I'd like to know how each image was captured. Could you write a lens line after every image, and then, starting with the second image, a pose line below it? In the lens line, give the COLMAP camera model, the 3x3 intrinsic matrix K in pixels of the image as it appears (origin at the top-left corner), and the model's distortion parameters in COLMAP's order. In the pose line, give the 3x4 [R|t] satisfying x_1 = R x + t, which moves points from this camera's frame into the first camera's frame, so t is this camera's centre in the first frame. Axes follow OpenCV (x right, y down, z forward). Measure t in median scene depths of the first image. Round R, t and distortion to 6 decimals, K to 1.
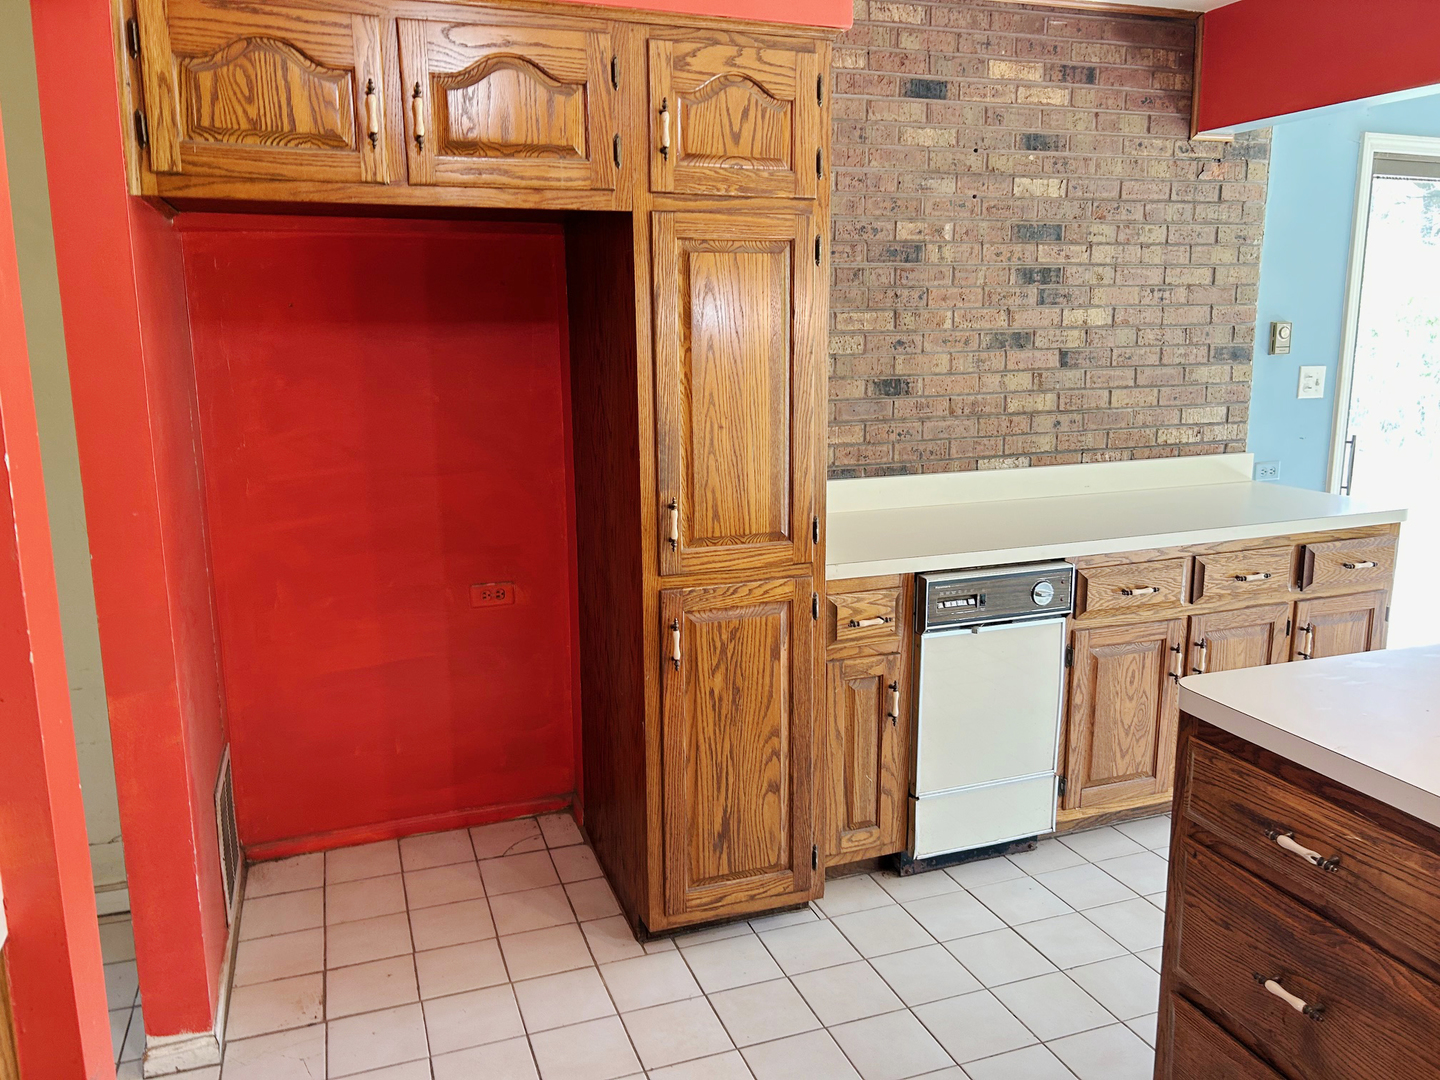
lens RADIAL K [[1087.5, 0, 717.0], [0, 1087.5, 511.8], [0, 0, 1]] dist [0.006919, -0.000818]
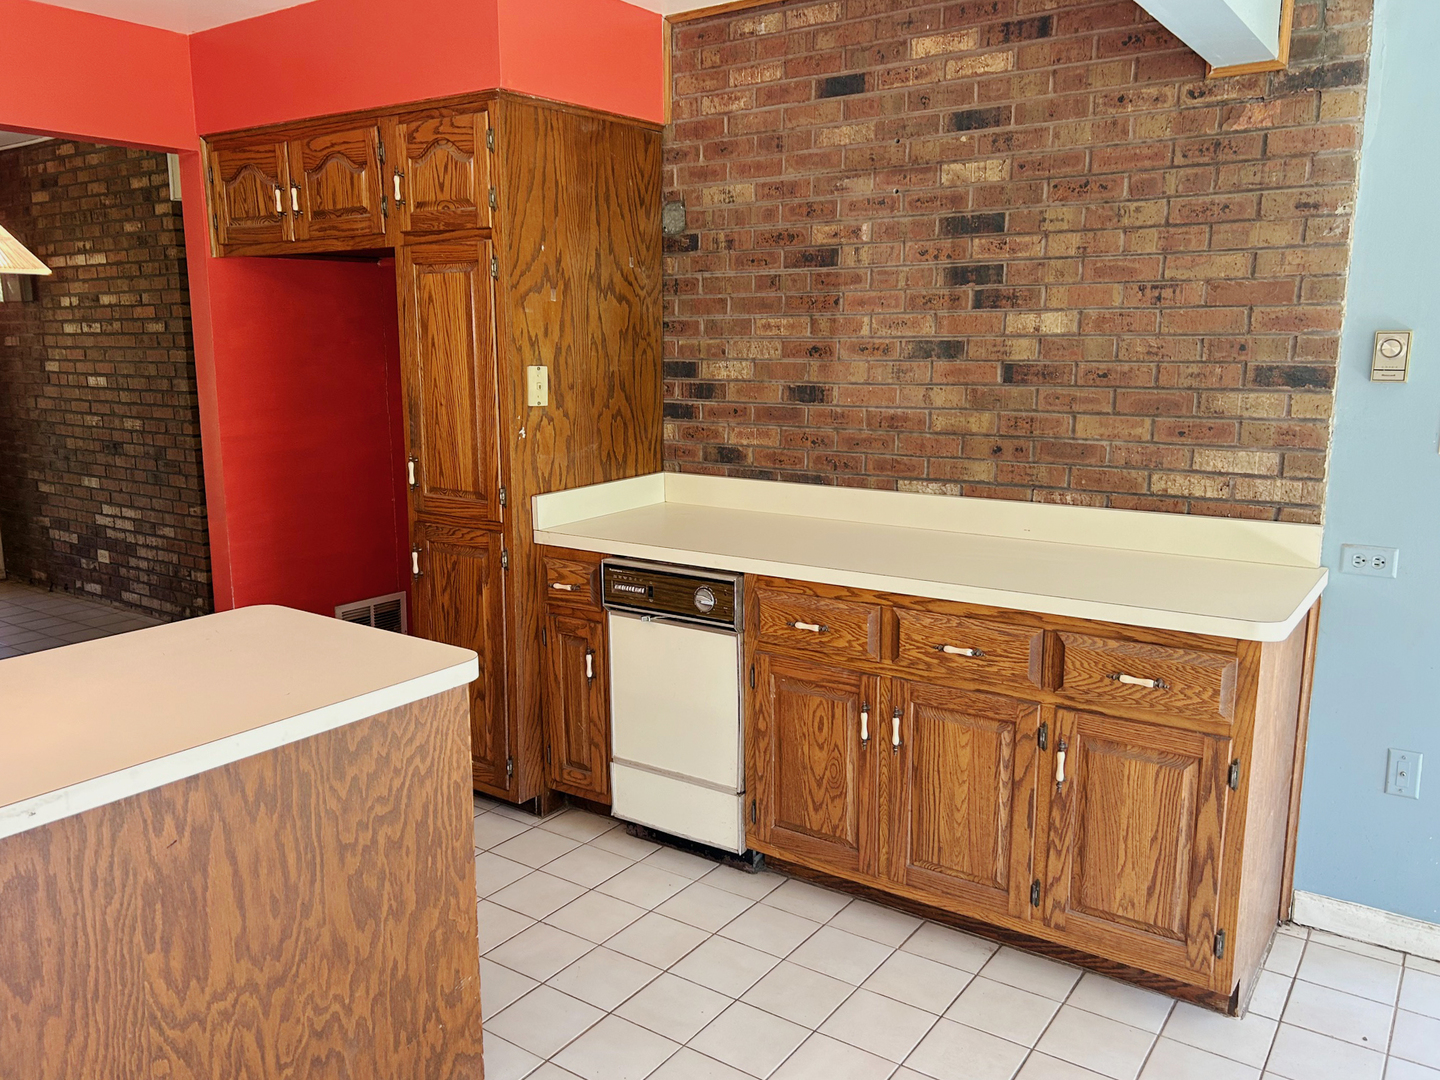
lens RADIAL K [[1139.5, 0, 720.0], [0, 1139.5, 540.0], [0, 0, 1]] dist [0.007306, -0.001040]
pose [[0.580348, 0.152134, -0.800032, 0.946445], [-0.145148, 0.985989, 0.082205, -0.056089], [0.801329, 0.068415, 0.594298, 0.322875]]
